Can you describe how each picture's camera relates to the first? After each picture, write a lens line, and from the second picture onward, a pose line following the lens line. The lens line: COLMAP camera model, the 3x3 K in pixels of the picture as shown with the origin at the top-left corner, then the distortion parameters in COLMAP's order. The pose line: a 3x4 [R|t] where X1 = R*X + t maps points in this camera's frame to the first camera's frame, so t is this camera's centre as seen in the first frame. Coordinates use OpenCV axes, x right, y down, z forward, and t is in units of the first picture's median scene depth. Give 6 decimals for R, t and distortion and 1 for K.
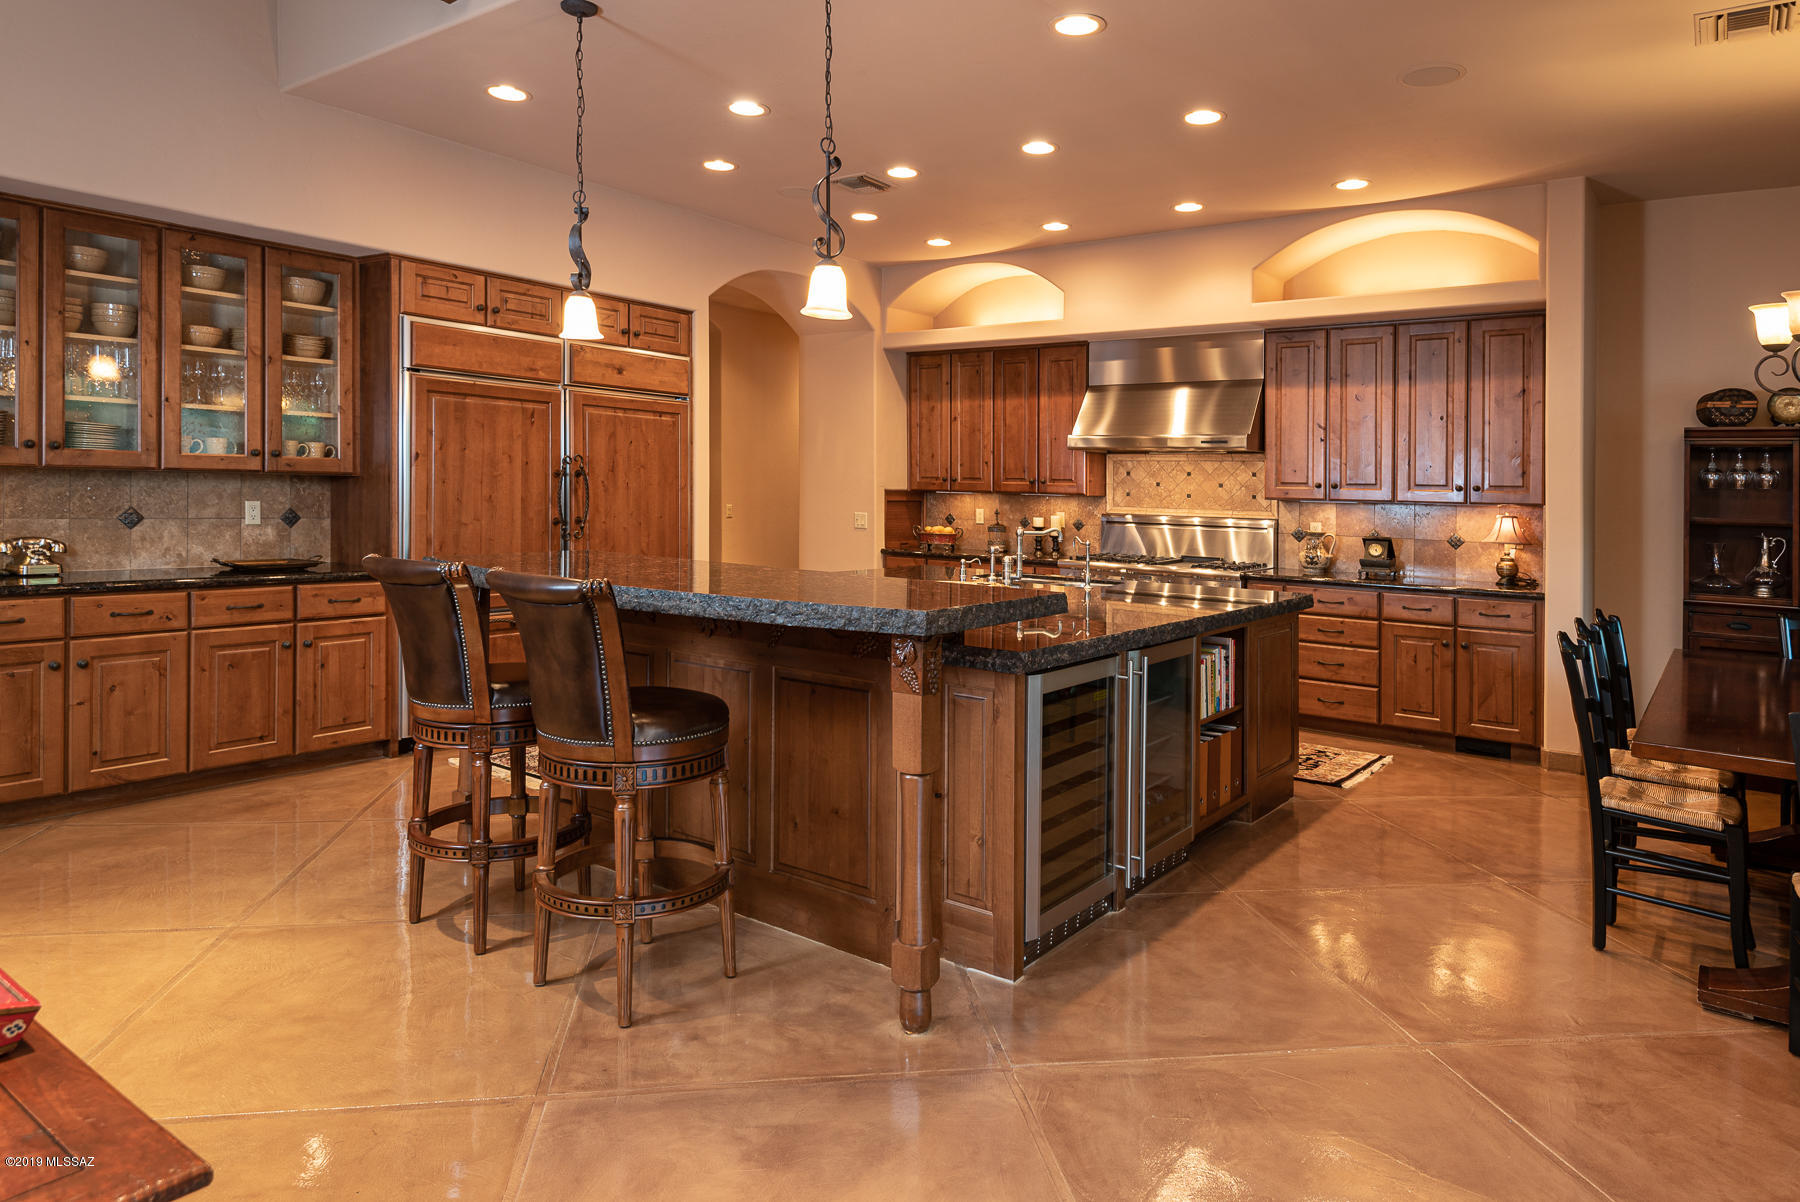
lens RADIAL K [[1111.4, 0, 900.1], [0, 1111.4, 552.0], [0, 0, 1]] dist [0.051186, 0.000120]
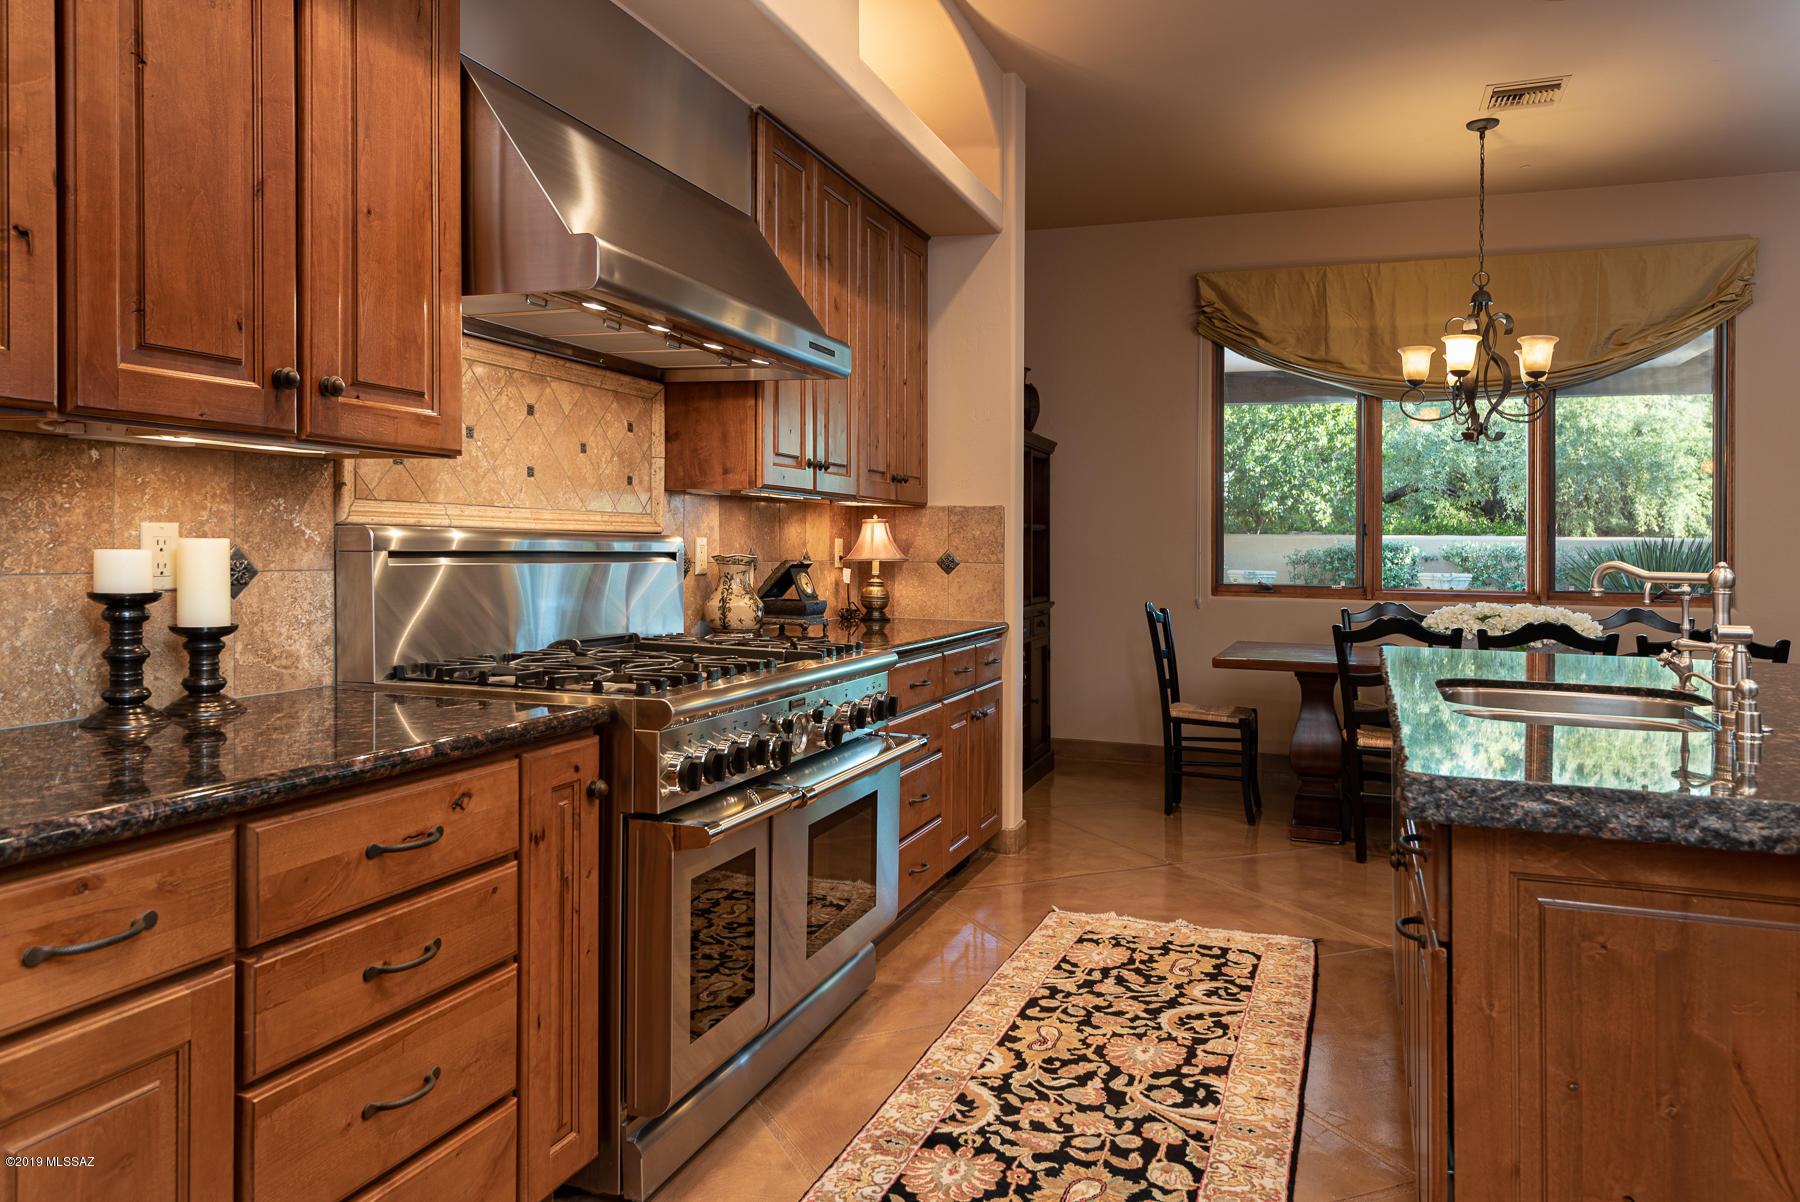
lens RADIAL K [[1253.7, 0, 900.0], [0, 1253.7, 601.0], [0, 0, 1]] dist [0.031488, -0.000322]
pose [[-0.303394, -0.072863, 0.950075, -0.162115], [0.031954, 0.995733, 0.086569, -0.040968], [-0.952329, 0.056623, -0.299771, 1.024602]]
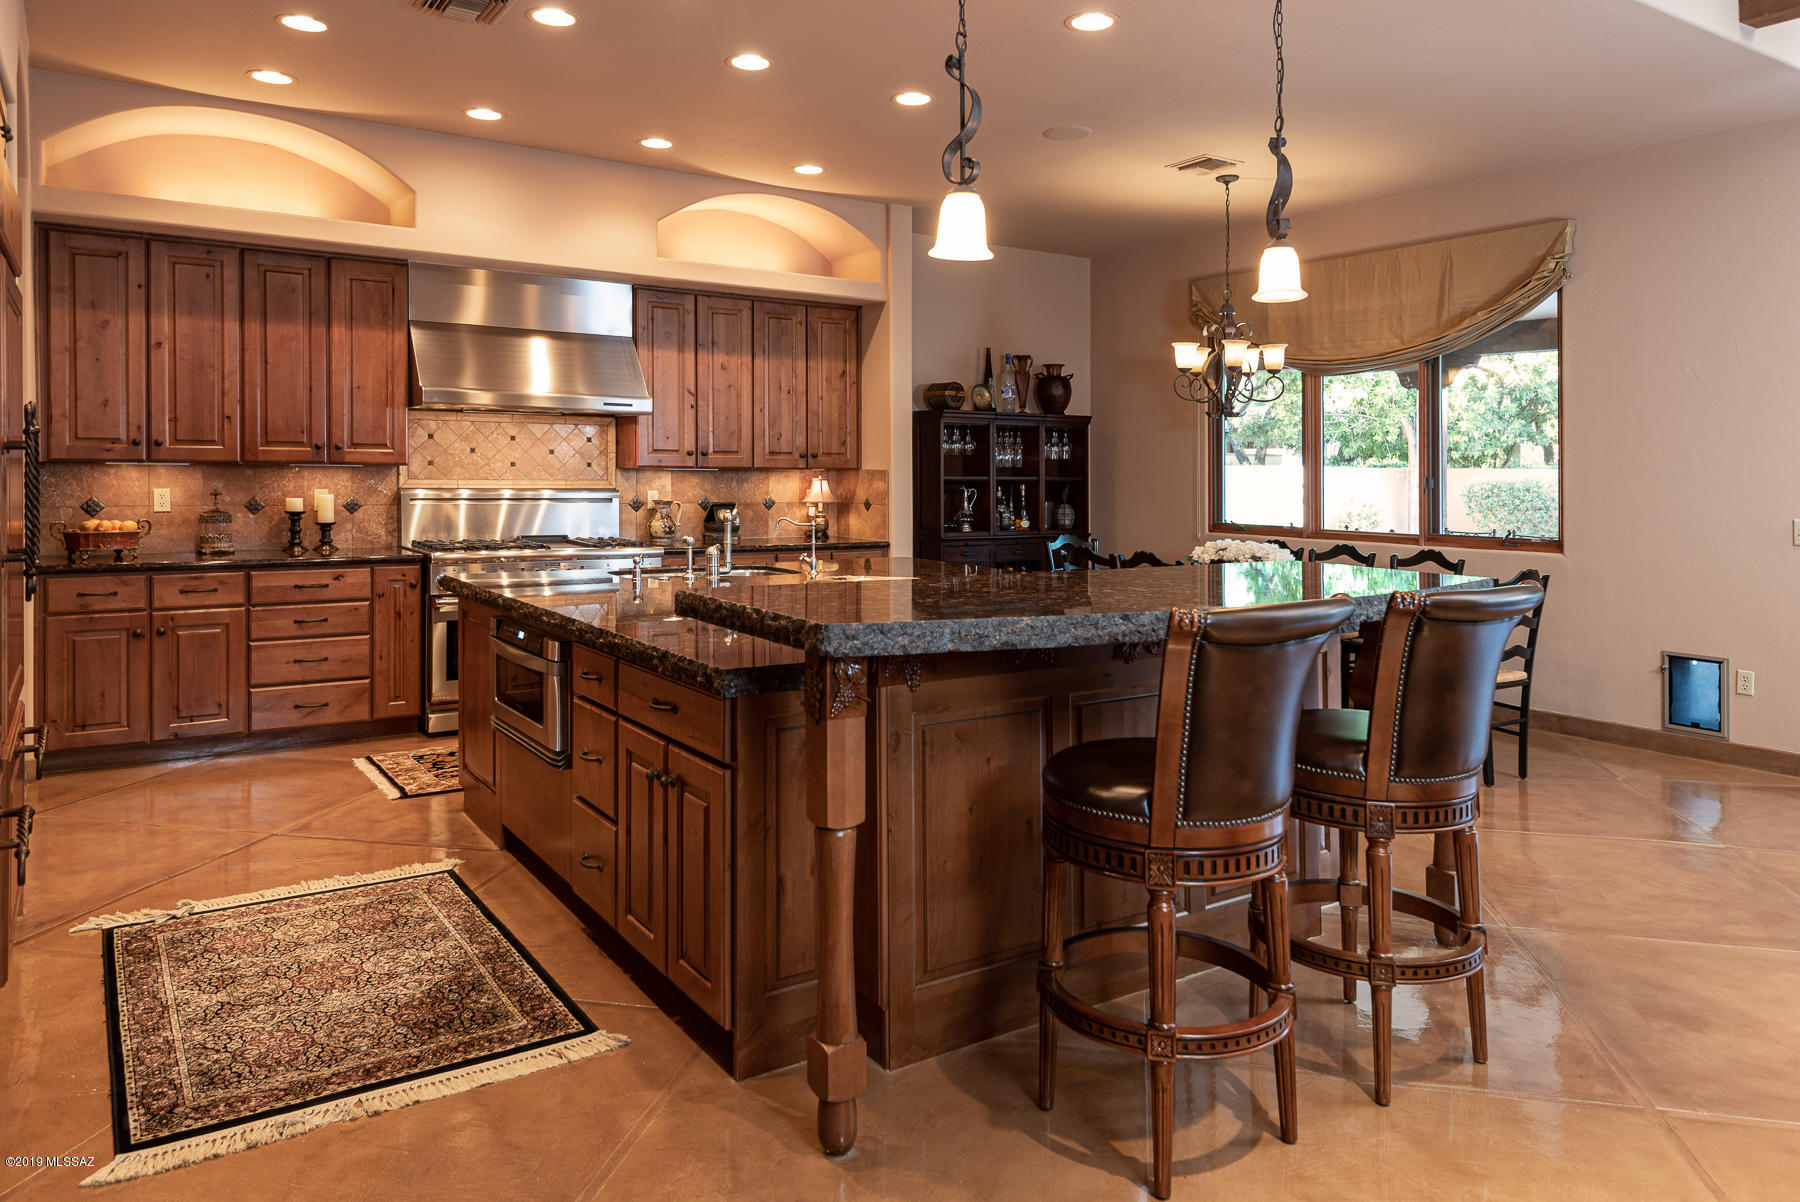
lens RADIAL K [[1198.9, 0, 903.6], [0, 1198.9, 546.3], [0, 0, 1]] dist [0.019010, -0.001615]
pose [[0.333778, -0.081928, 0.939085, -0.505298], [0.051264, 0.996319, 0.068701, -0.036424], [-0.941257, 0.025210, 0.336749, 0.426131]]
